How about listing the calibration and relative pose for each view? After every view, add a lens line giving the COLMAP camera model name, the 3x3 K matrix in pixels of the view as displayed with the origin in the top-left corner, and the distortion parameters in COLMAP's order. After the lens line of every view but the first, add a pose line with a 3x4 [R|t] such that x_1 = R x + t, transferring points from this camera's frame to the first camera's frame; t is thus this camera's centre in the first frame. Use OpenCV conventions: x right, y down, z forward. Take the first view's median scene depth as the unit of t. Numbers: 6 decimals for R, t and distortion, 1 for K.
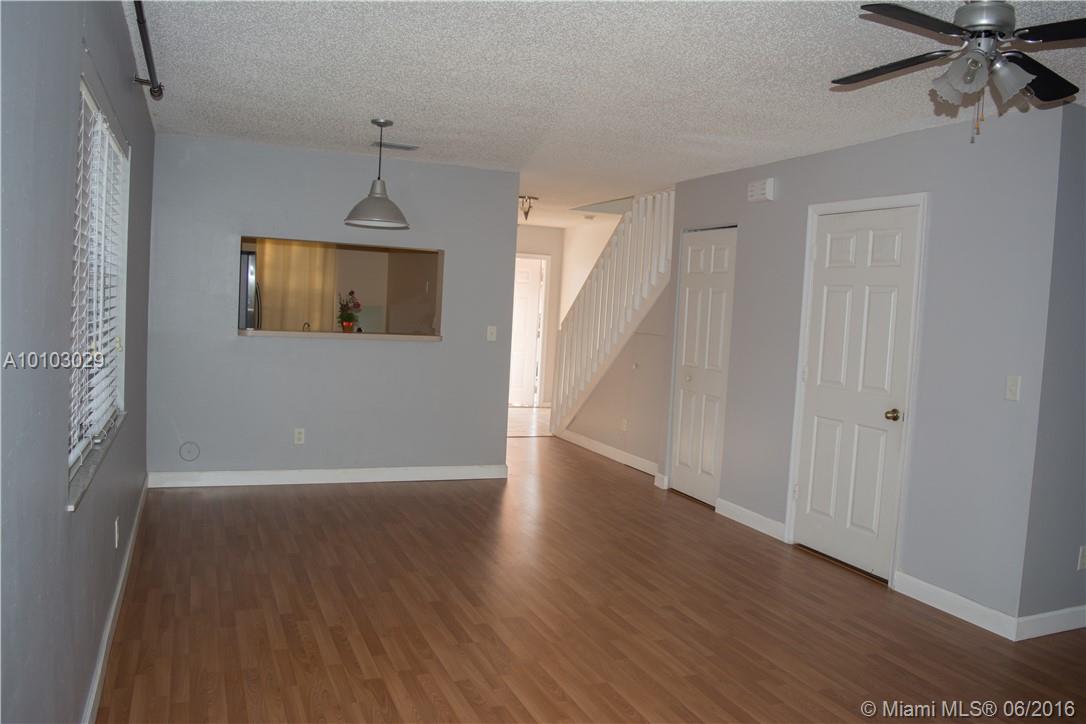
lens RADIAL K [[847.6, 0, 543.0], [0, 847.6, 362.0], [0, 0, 1]] dist [-0.088822, 0.005061]
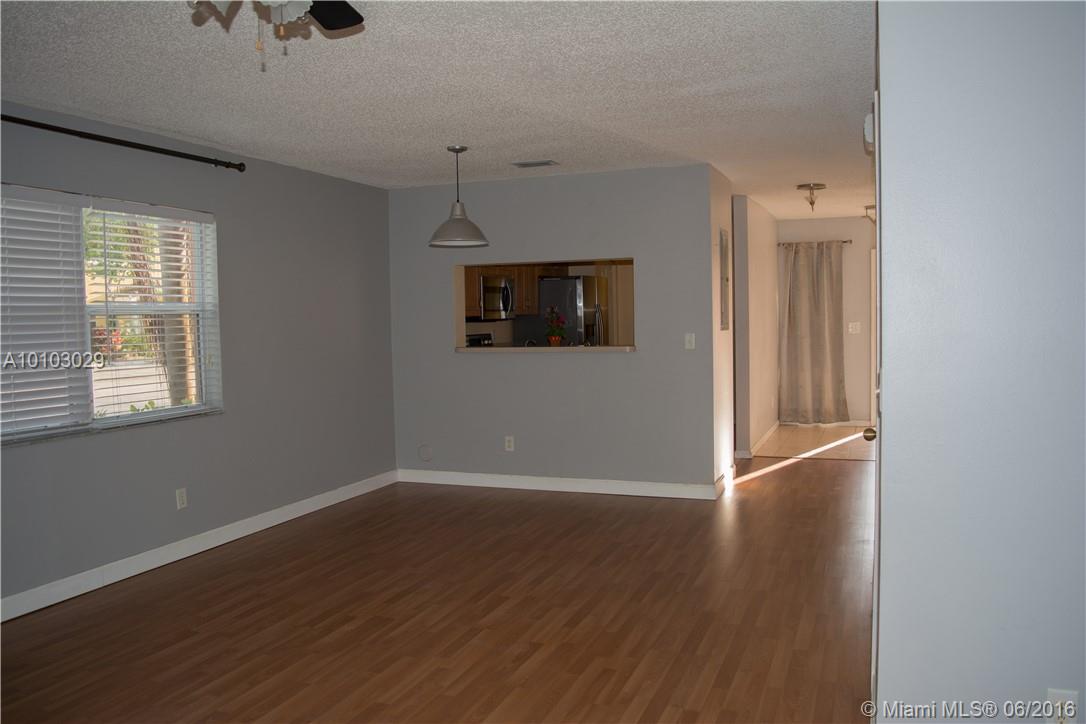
lens RADIAL K [[847.6, 0, 543.0], [0, 847.6, 362.0], [0, 0, 1]] dist [-0.088822, 0.005061]
pose [[0.720470, -0.028506, -0.692900, 0.693371], [0.009934, 0.999477, -0.030790, 0.023394], [0.693415, 0.015300, 0.720376, 0.336510]]
